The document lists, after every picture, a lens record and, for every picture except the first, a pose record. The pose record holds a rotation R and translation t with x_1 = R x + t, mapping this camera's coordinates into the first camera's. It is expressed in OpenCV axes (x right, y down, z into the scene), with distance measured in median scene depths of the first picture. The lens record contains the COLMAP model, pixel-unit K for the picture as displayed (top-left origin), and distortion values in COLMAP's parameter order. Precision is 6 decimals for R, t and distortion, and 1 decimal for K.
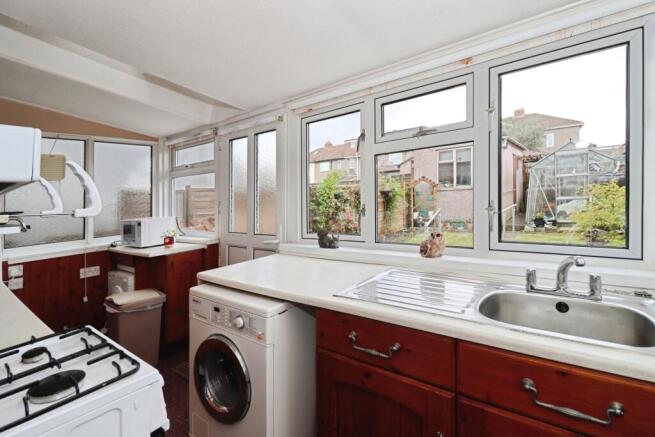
lens RADIAL K [[307.6, 0, 327.5], [0, 307.6, 218.5], [0, 0, 1]] dist [-0.030351, -0.000382]
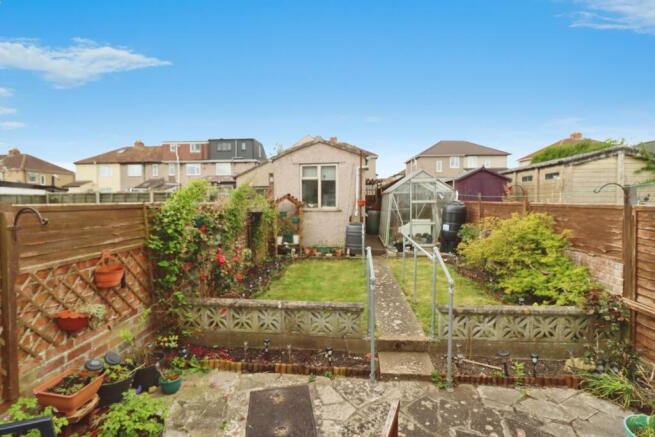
lens RADIAL K [[307.6, 0, 327.5], [0, 307.6, 218.5], [0, 0, 1]] dist [-0.030351, -0.000382]
pose [[0.840582, 0.019364, 0.541338, -0.051058], [0.002112, 0.999236, -0.039022, -0.036444], [-0.541680, 0.033944, 0.839899, 0.231895]]
